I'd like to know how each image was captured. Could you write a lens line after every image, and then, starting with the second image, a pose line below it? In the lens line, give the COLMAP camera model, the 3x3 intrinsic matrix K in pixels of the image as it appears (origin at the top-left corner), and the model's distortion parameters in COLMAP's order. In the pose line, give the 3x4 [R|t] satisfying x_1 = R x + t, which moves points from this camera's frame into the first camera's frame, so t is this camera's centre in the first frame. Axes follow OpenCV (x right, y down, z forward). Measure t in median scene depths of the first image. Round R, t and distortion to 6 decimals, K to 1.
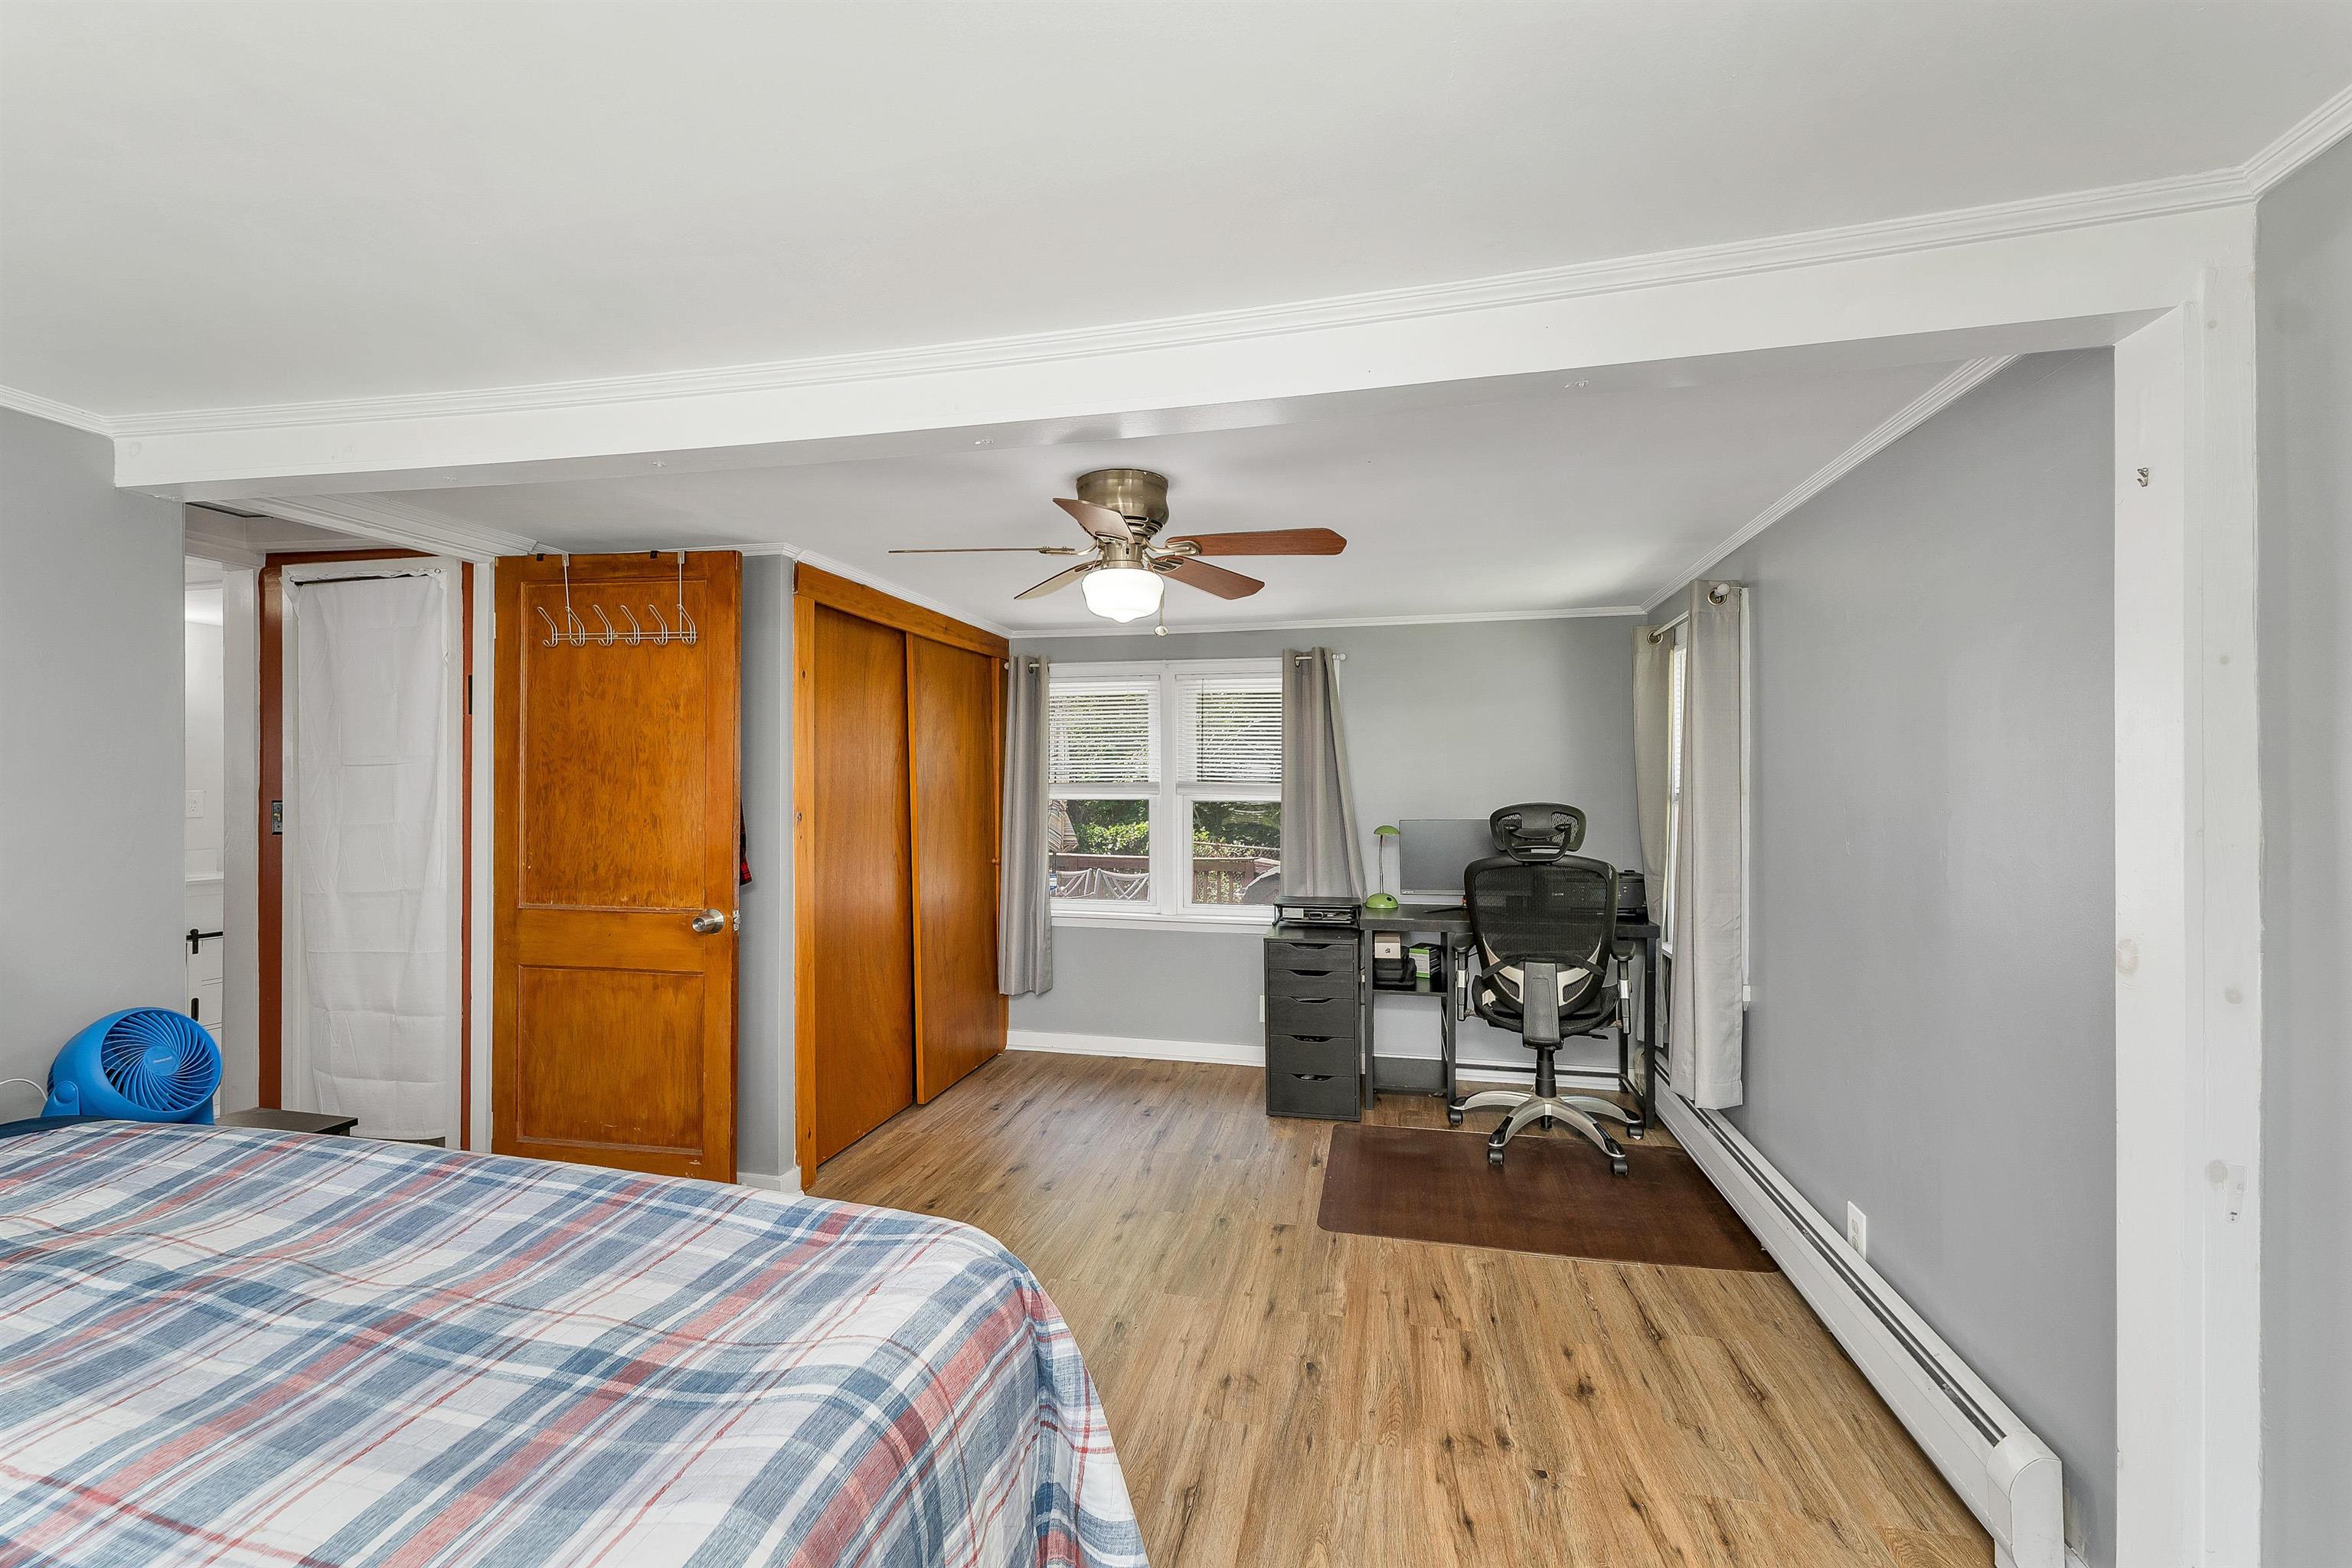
lens RADIAL K [[972.4, 0, 1161.3], [0, 972.4, 781.5], [0, 0, 1]] dist [0.001380, 0.000132]
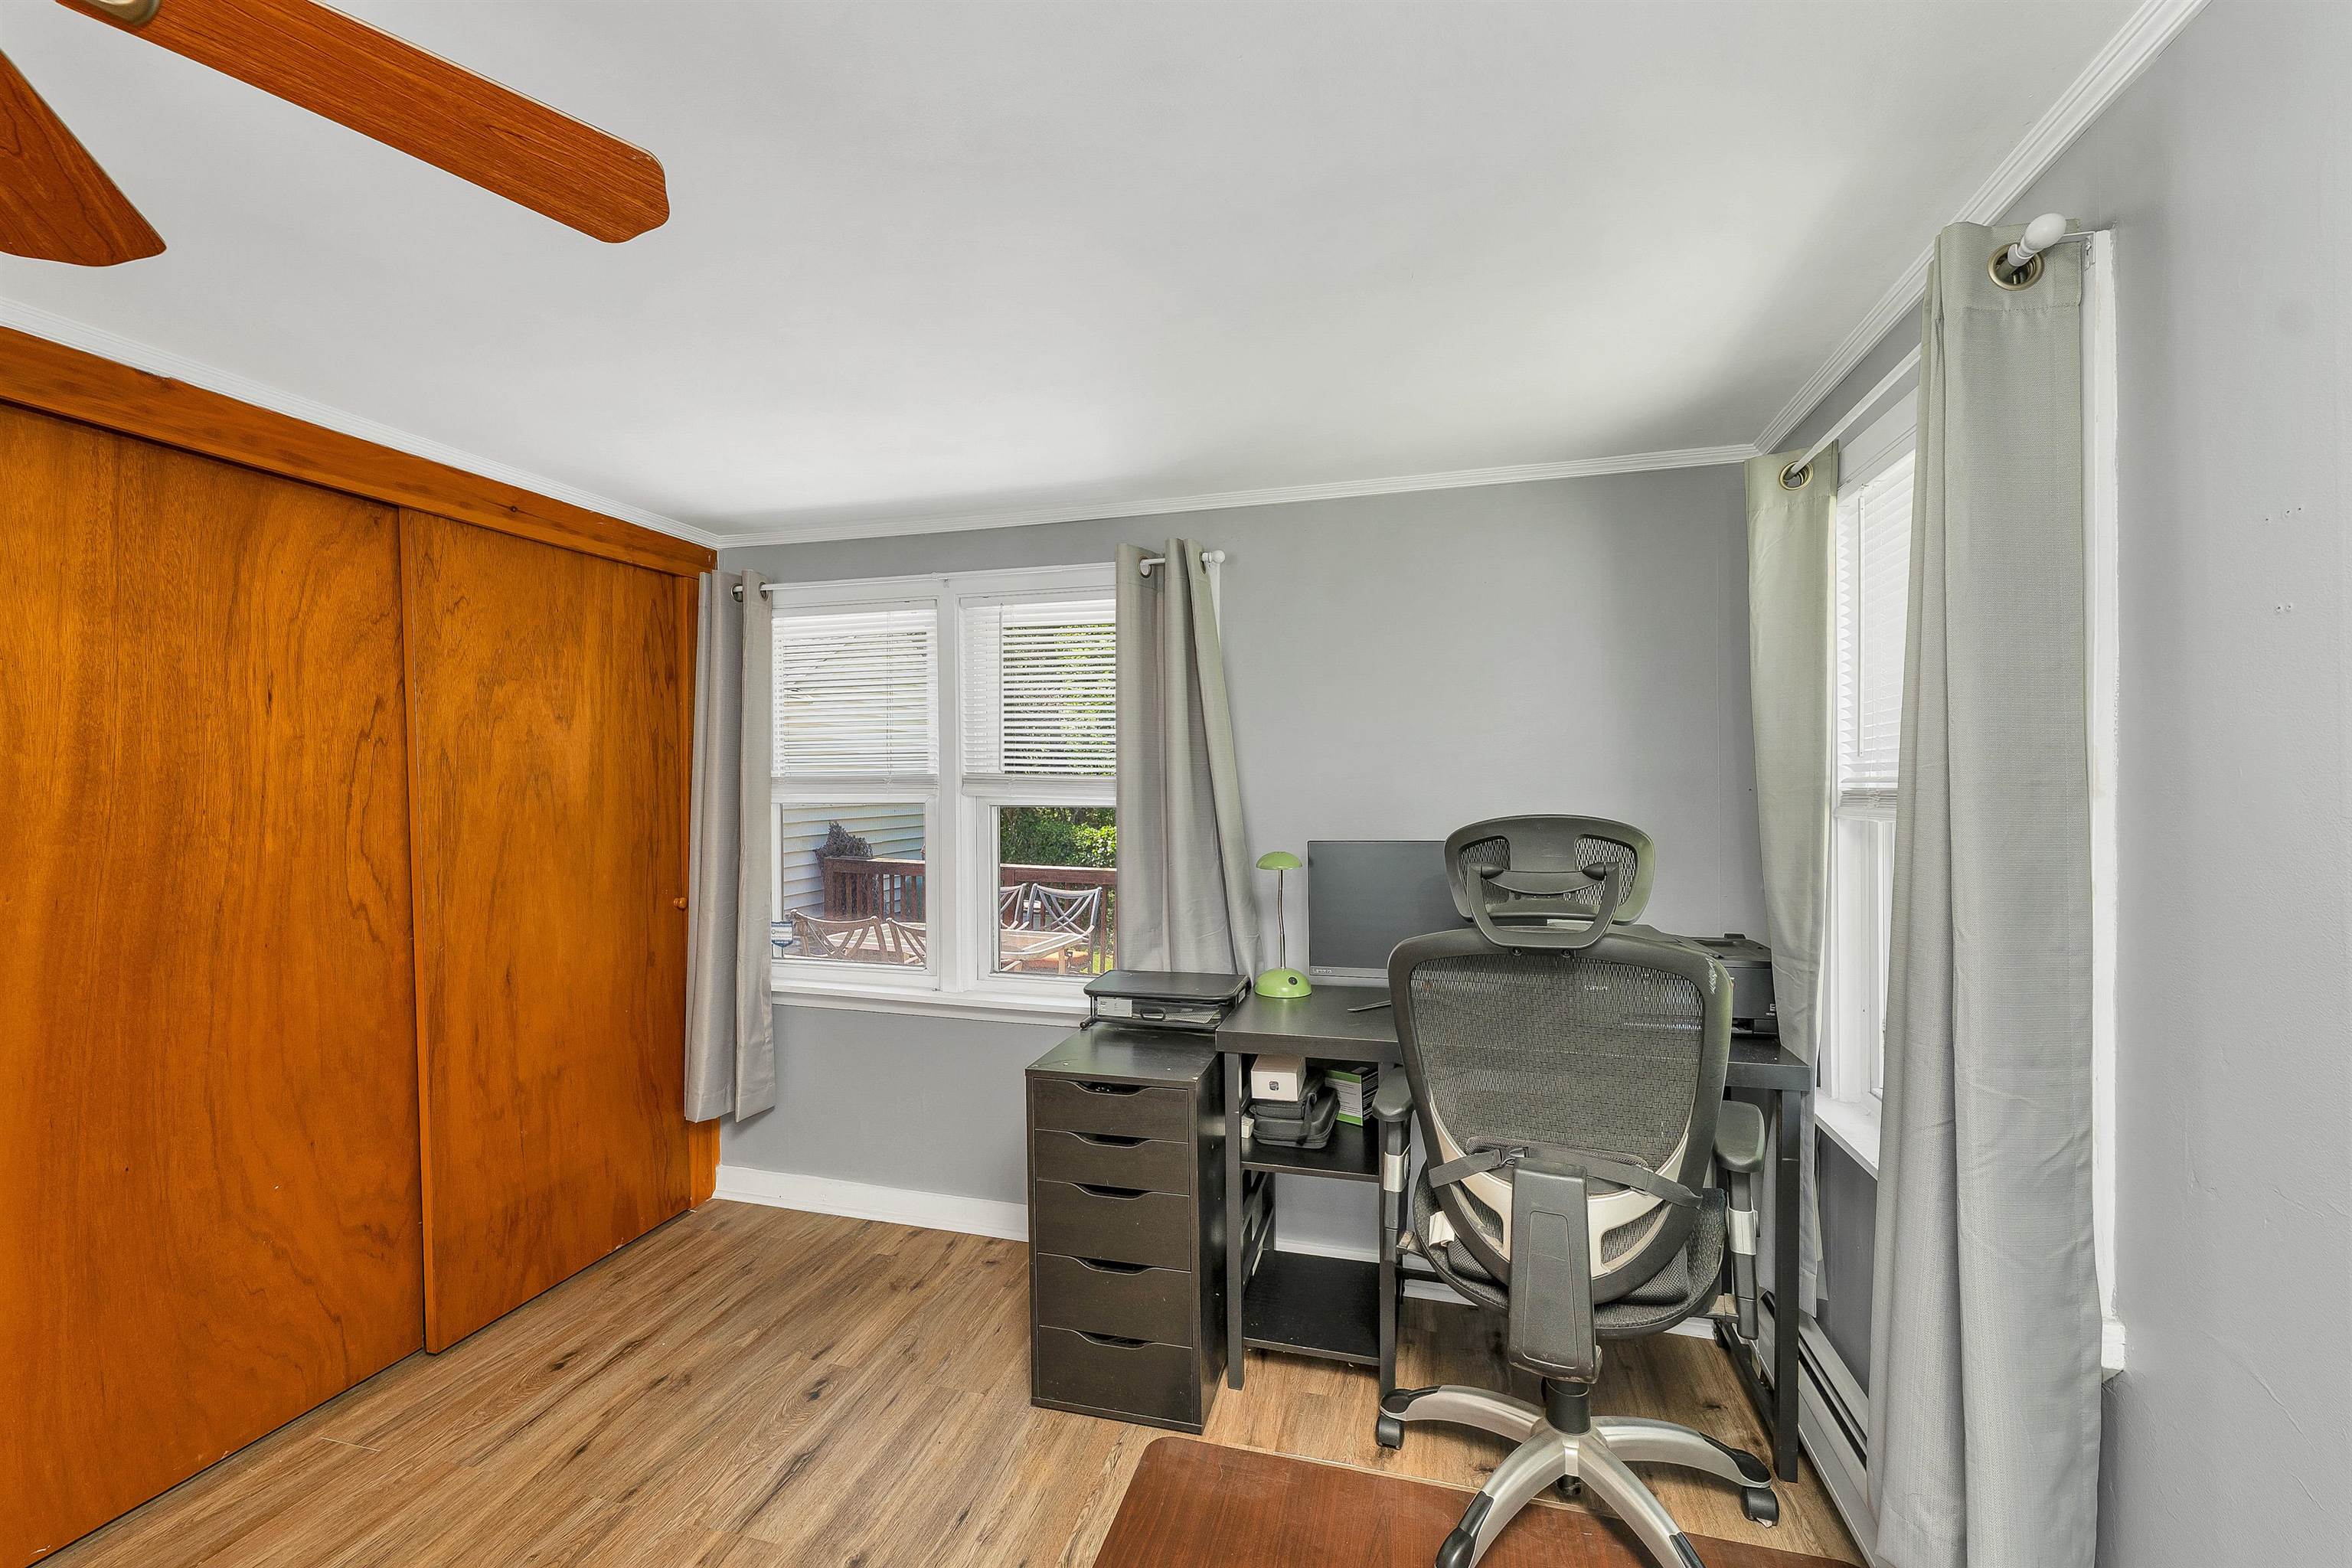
lens RADIAL K [[972.4, 0, 1161.3], [0, 972.4, 781.5], [0, 0, 1]] dist [0.001380, 0.000132]
pose [[0.998691, -0.003559, -0.051028, 0.193438], [0.003744, 0.999987, 0.003547, 0.003773], [0.051015, -0.003734, 0.998691, 0.449189]]
